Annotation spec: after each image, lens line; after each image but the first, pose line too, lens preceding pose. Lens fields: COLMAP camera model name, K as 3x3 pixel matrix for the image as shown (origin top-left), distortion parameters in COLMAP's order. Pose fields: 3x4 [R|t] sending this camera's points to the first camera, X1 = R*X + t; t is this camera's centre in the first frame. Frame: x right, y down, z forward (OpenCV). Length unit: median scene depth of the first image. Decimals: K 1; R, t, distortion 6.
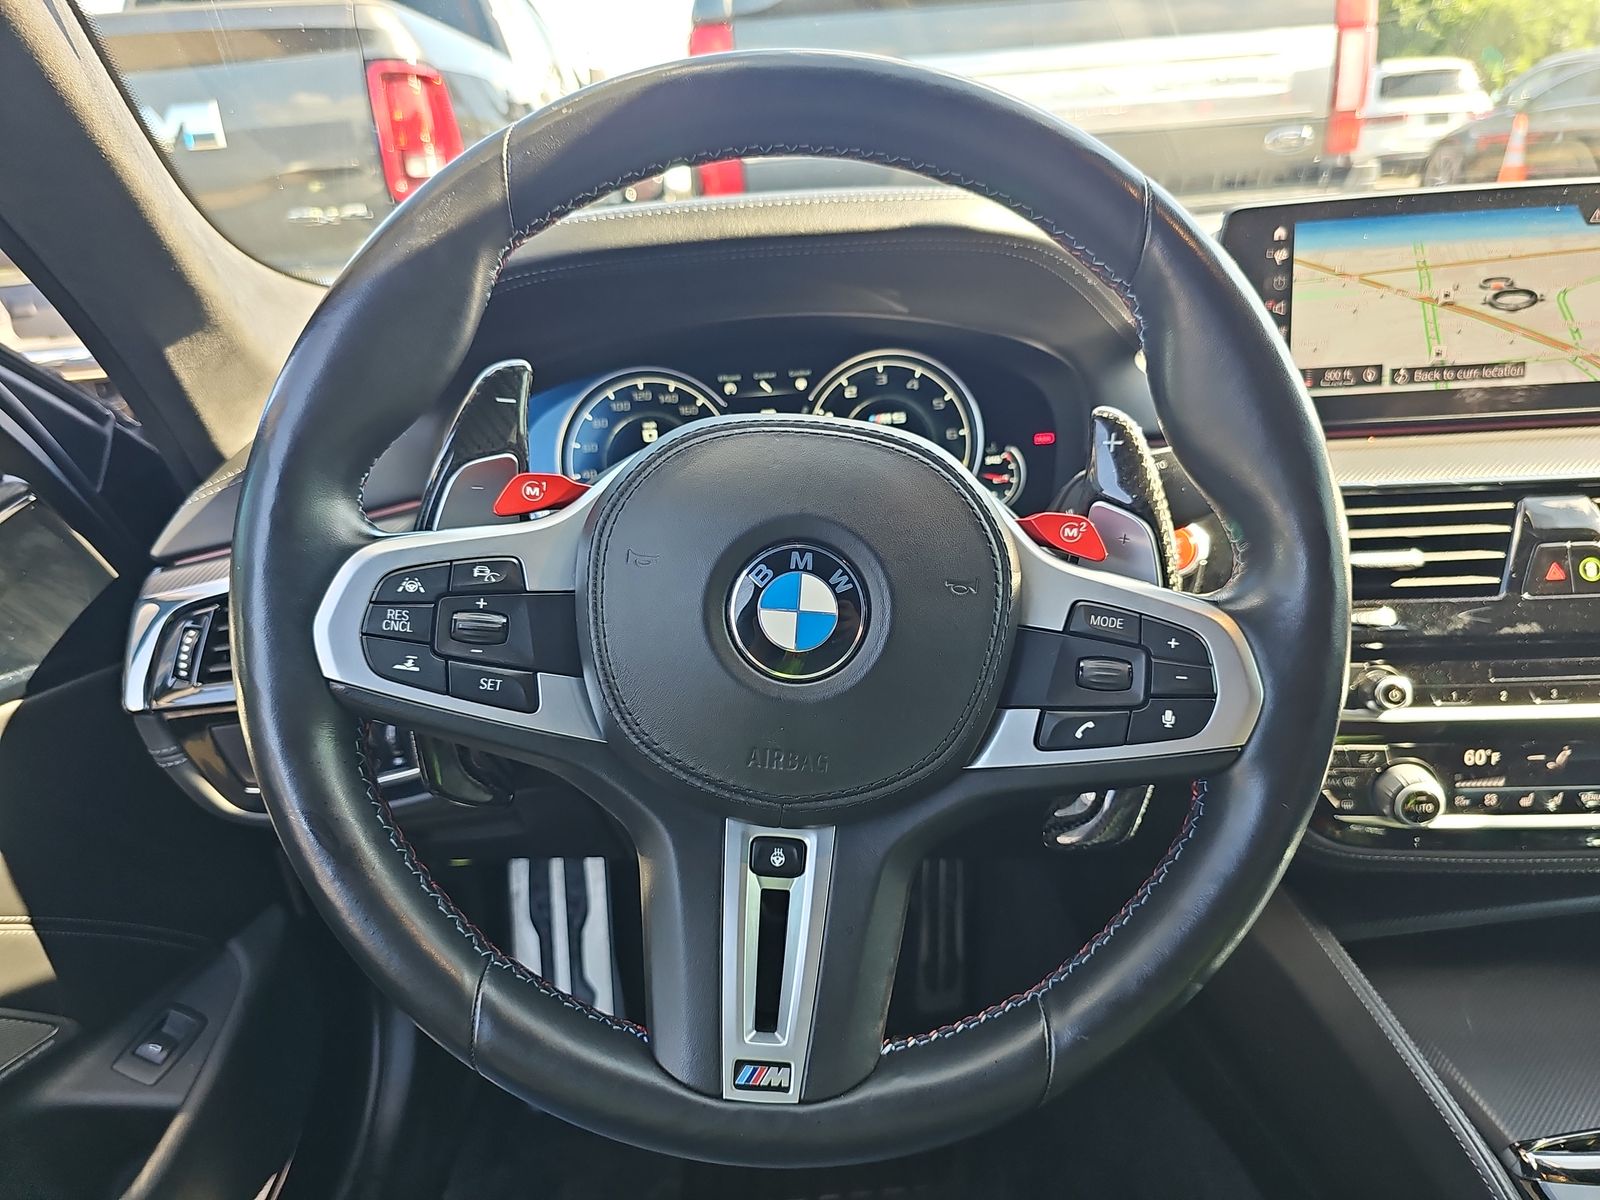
lens RADIAL K [[1115.8, 0, 801.5], [0, 1115.8, 597.2], [0, 0, 1]] dist [0.032467, -0.042223]
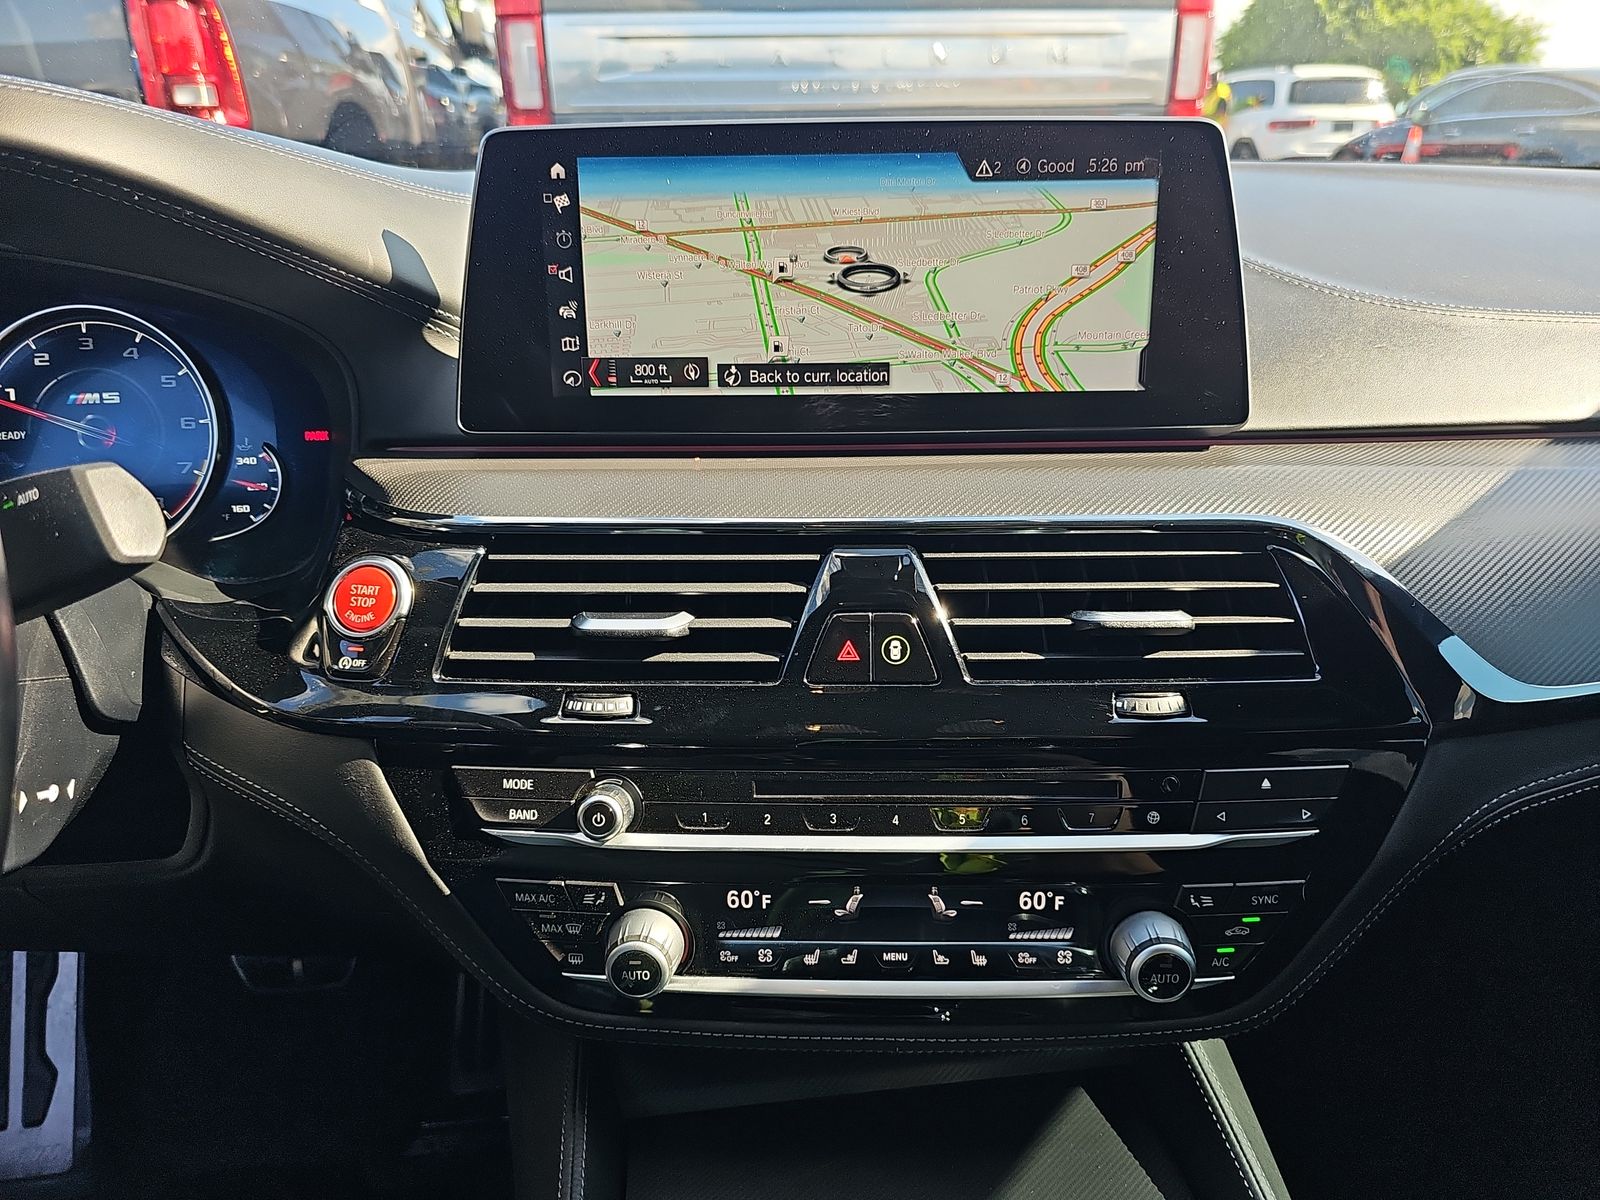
lens RADIAL K [[1115.8, 0, 794.0], [0, 1115.8, 602.5], [0, 0, 1]] dist [0.032467, -0.042223]
pose [[0.997269, 0.034336, 0.065387, 0.535309], [-0.035900, 0.999093, 0.022904, -0.064173], [-0.064541, -0.025189, 0.997597, 0.250778]]
